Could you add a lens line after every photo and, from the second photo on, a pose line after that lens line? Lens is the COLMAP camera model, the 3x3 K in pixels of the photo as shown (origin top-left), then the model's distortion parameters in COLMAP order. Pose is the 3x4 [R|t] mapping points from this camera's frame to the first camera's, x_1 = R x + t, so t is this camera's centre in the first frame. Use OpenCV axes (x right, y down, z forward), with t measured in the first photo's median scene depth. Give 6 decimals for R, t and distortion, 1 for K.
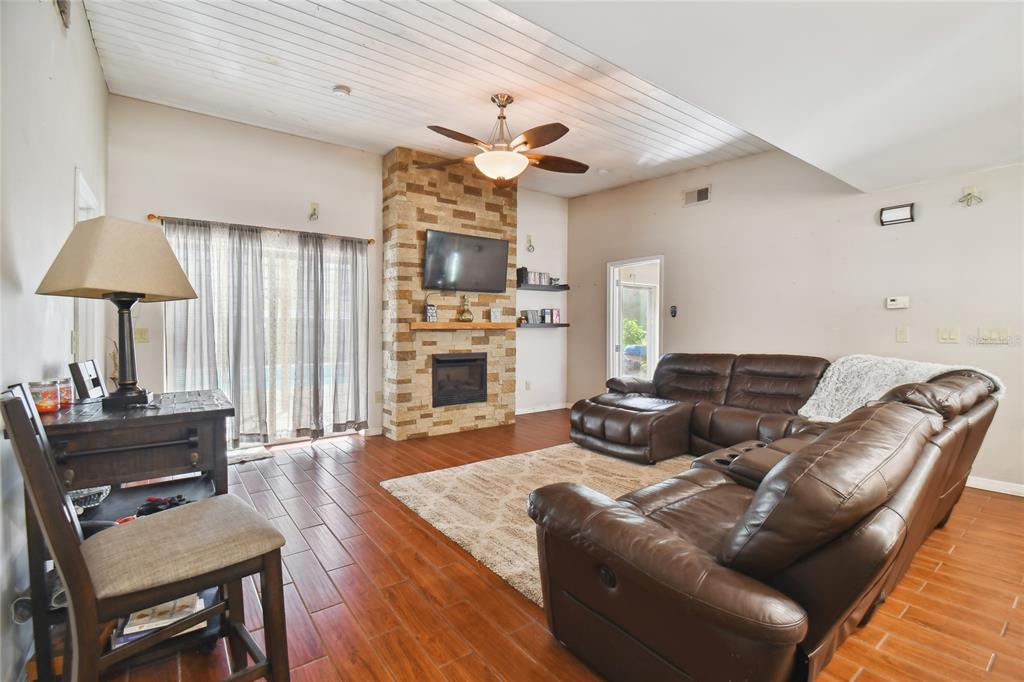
lens RADIAL K [[457.7, 0, 516.4], [0, 457.7, 334.4], [0, 0, 1]] dist [-0.015030, -0.006783]
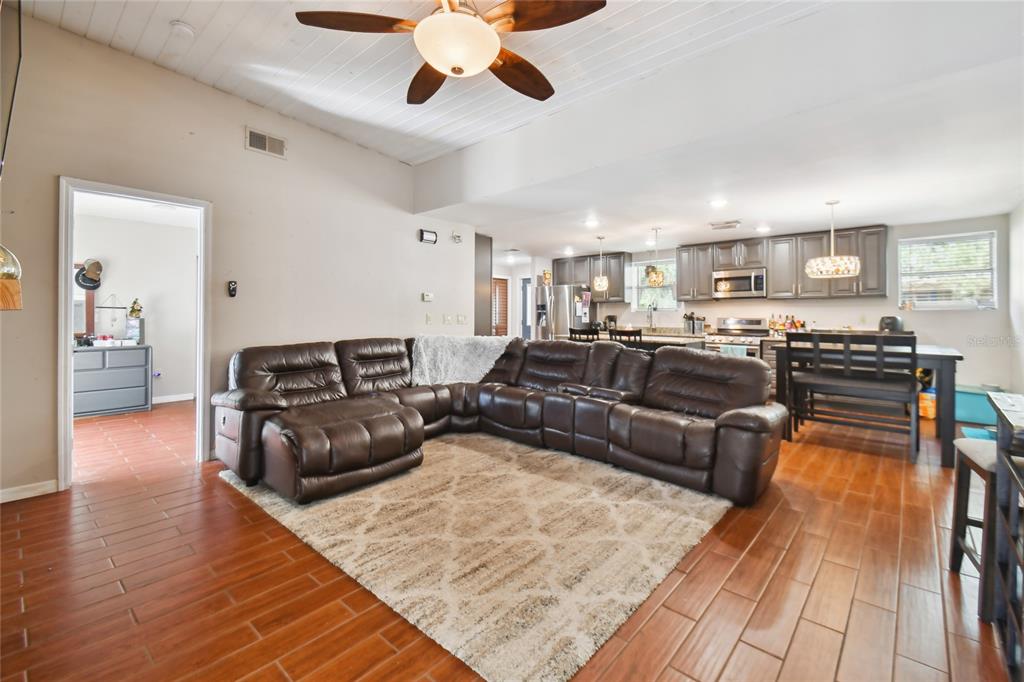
lens RADIAL K [[457.7, 0, 516.1], [0, 457.7, 315.9], [0, 0, 1]] dist [-0.015030, -0.006783]
pose [[-0.230441, 0.005905, 0.973068, -0.636297], [0.008841, 0.999953, -0.003974, -0.002375], [-0.973046, 0.007687, -0.230482, 1.056906]]
